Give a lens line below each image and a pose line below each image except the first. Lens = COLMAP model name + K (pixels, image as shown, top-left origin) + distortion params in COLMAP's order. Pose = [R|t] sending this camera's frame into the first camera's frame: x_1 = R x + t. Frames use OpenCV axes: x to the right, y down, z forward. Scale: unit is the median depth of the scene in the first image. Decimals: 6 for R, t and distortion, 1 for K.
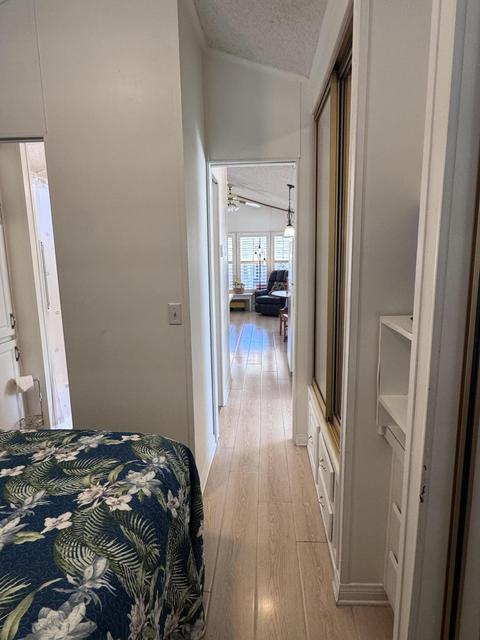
lens RADIAL K [[375.8, 0, 241.1], [0, 375.8, 319.1], [0, 0, 1]] dist [-0.002552, -0.000110]
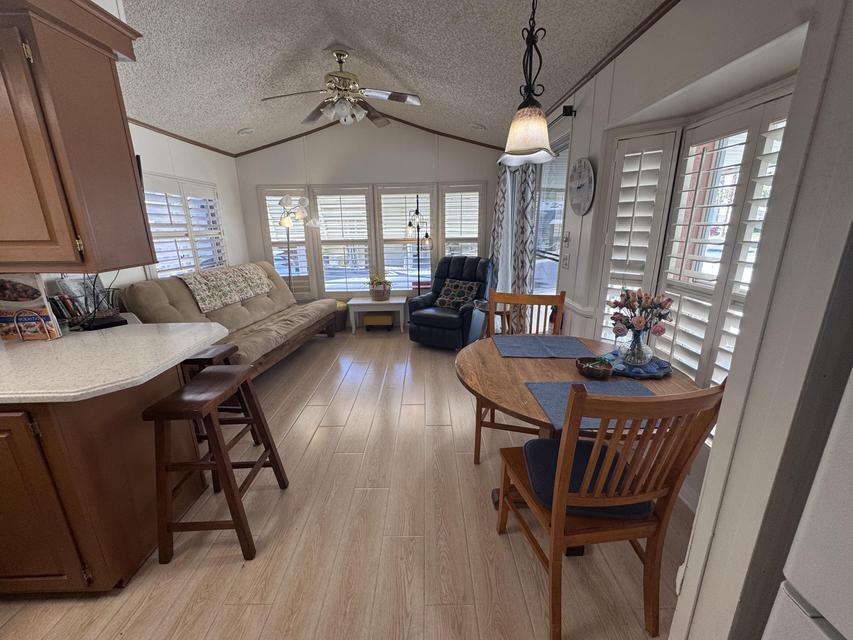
lens RADIAL K [[342.9, 0, 428.8], [0, 342.9, 319.6], [0, 0, 1]] dist [0.000227, -0.000004]
pose [[0.997990, -0.019104, 0.060429, 0.033116], [0.013618, 0.995855, 0.089933, -0.083184], [-0.061897, -0.088930, 0.994113, 0.497251]]
